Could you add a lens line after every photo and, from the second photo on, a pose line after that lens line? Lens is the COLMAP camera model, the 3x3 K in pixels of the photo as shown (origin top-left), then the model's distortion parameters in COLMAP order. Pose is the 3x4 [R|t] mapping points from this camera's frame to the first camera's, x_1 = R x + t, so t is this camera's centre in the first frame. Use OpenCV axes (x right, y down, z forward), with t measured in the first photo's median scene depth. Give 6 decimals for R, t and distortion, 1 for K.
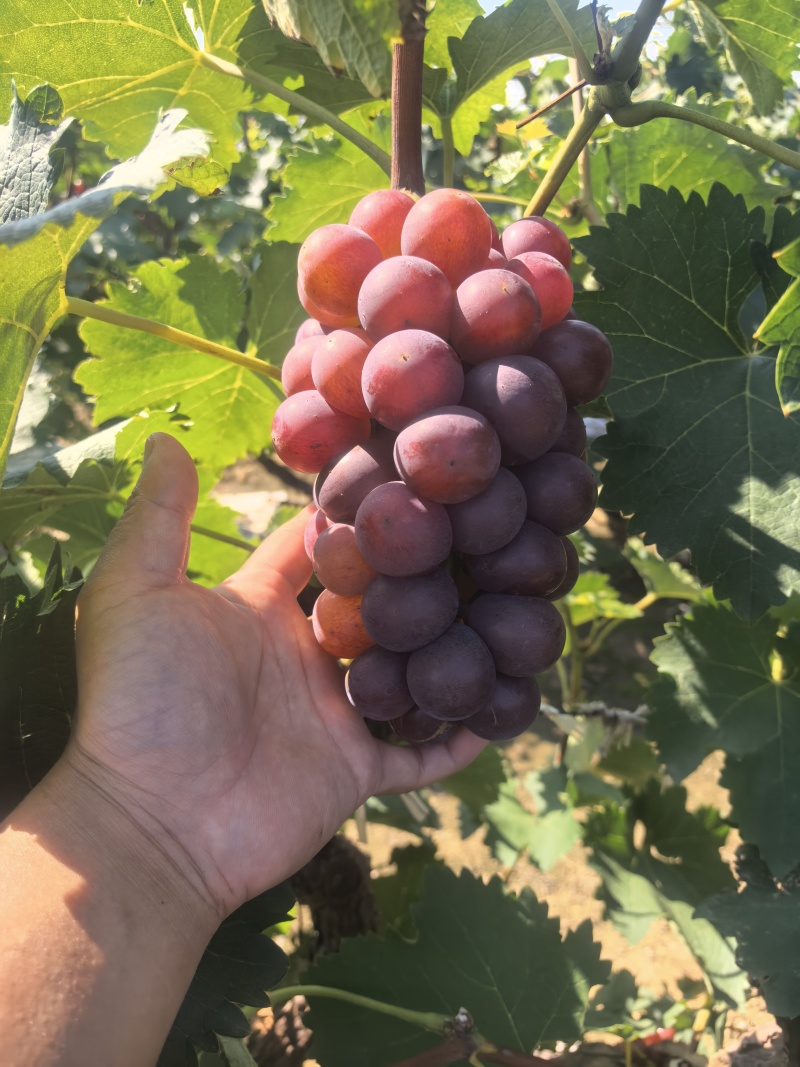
lens RADIAL K [[751.4, 0, 400.0], [0, 751.4, 533.5], [0, 0, 1]] dist [-0.000531, -0.045209]
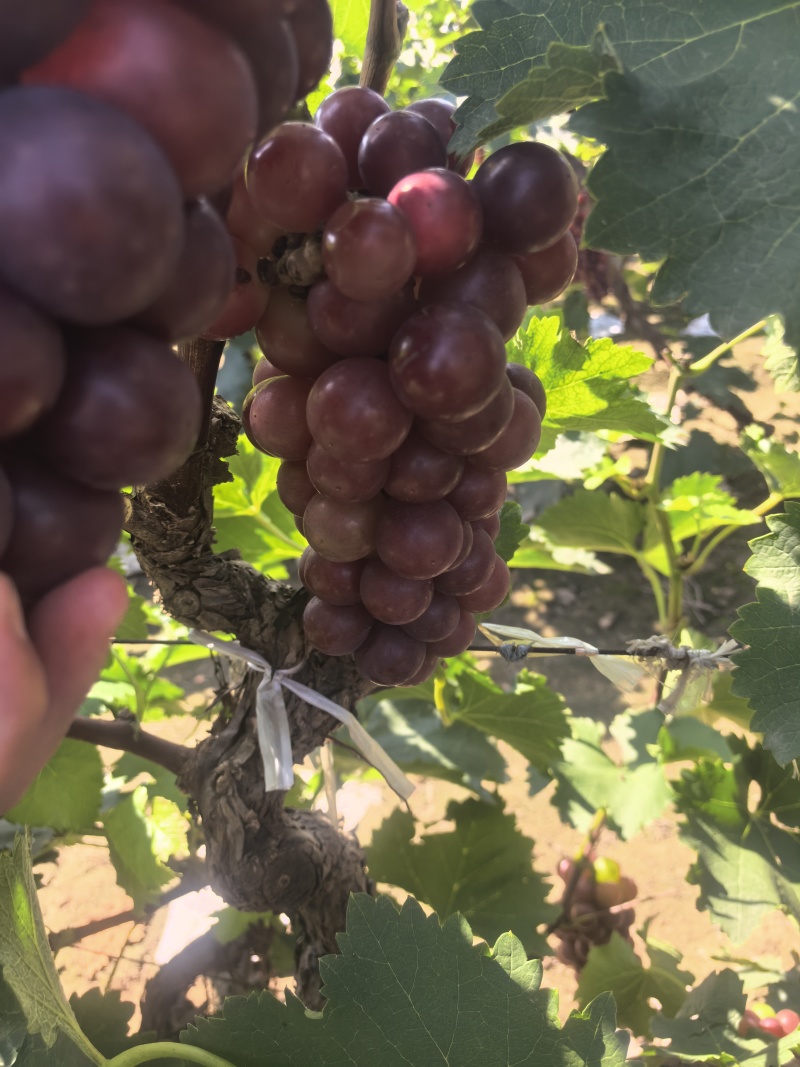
lens RADIAL K [[751.4, 0, 400.0], [0, 751.4, 533.5], [0, 0, 1]] dist [-0.000531, -0.045209]
pose [[0.986187, -0.027551, -0.163330, 0.092079], [0.042582, 0.995098, 0.089253, 0.041789], [0.160071, -0.094975, 0.982526, 0.202773]]
